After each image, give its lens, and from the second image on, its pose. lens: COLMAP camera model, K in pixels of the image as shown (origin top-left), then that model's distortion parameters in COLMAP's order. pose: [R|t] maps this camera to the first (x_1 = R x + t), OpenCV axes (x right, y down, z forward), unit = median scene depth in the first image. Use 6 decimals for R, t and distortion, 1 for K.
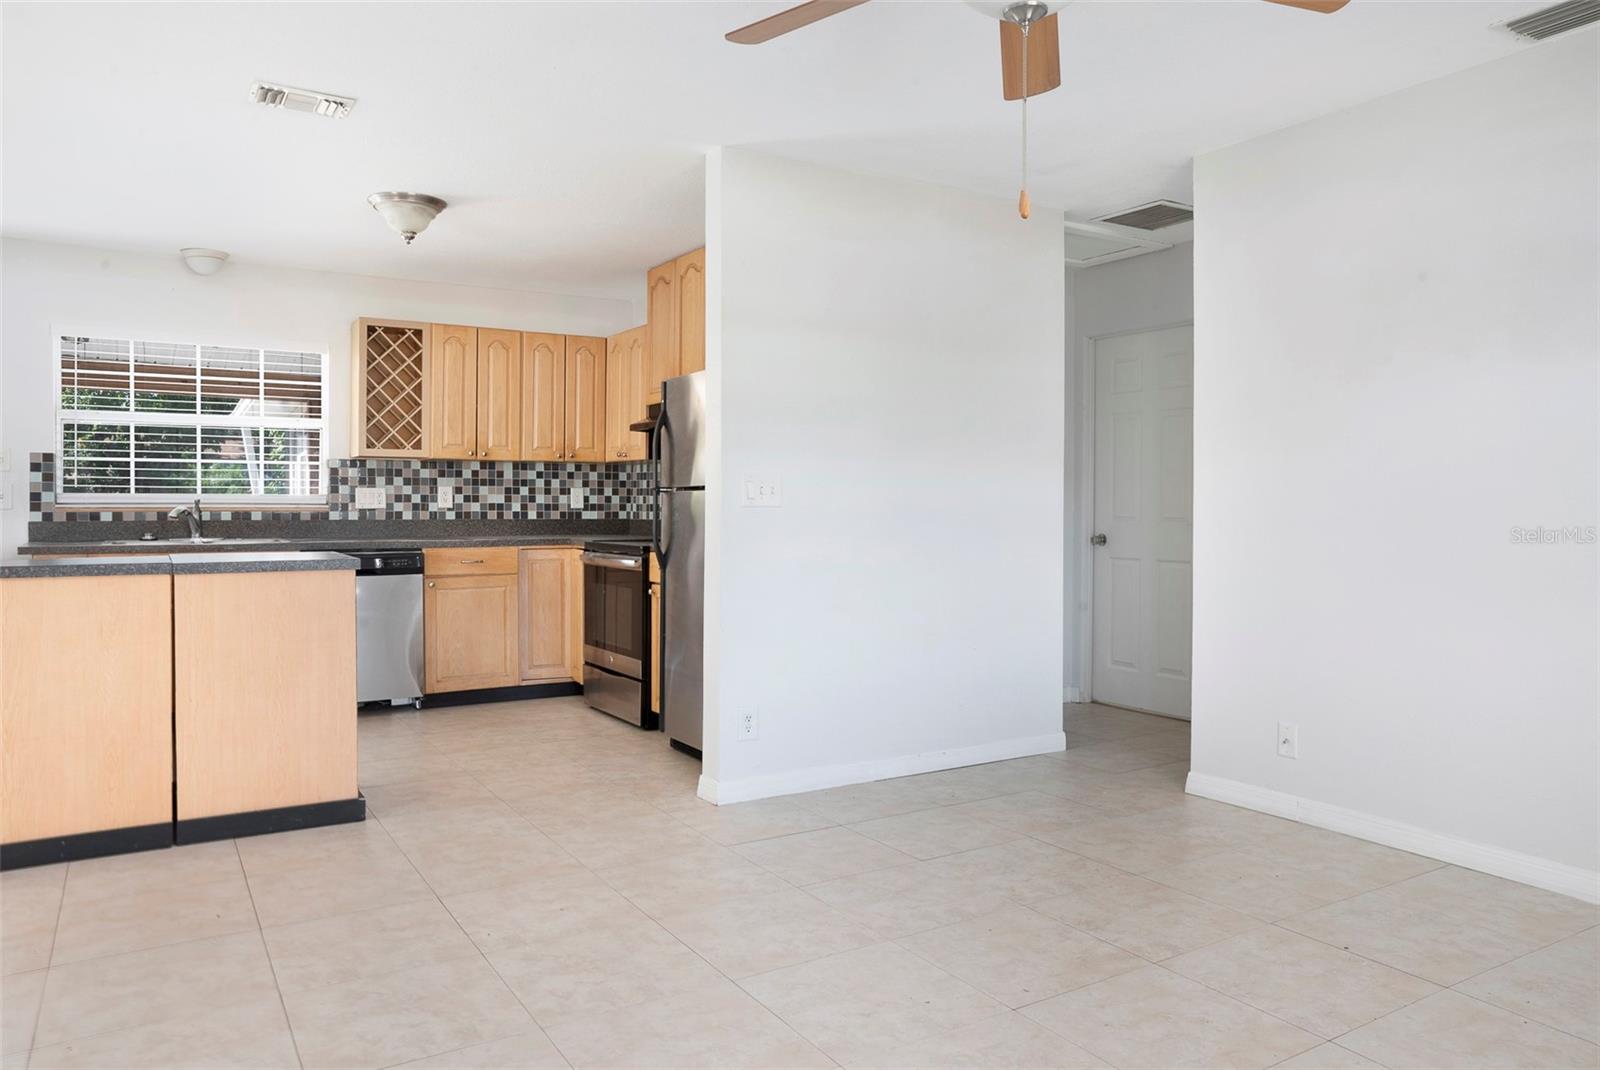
lens RADIAL K [[1117.4, 0, 804.3], [0, 1117.4, 509.3], [0, 0, 1]] dist [-0.071720, 0.074848]
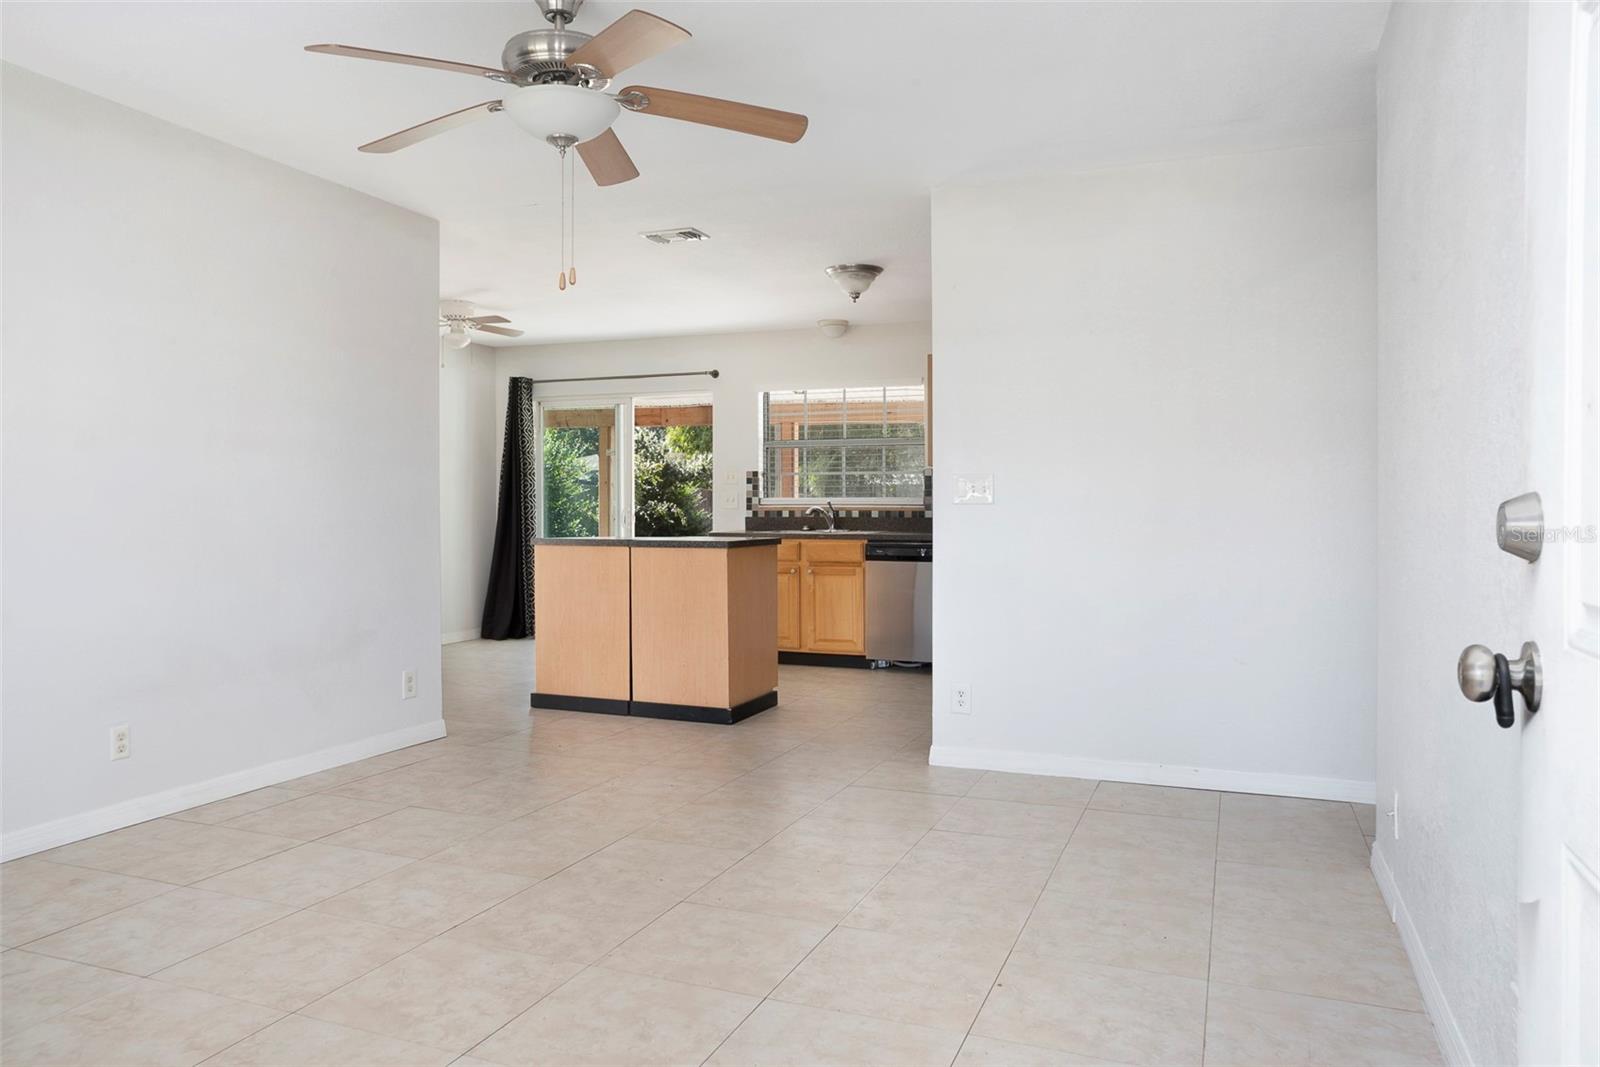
lens RADIAL K [[1117.4, 0, 804.3], [0, 1117.4, 507.8], [0, 0, 1]] dist [-0.071720, 0.074848]
pose [[0.573096, -0.001941, -0.819486, 0.535954], [-0.002979, 0.999986, -0.004452, 0.004824], [0.819483, 0.004992, 0.573082, 0.160634]]
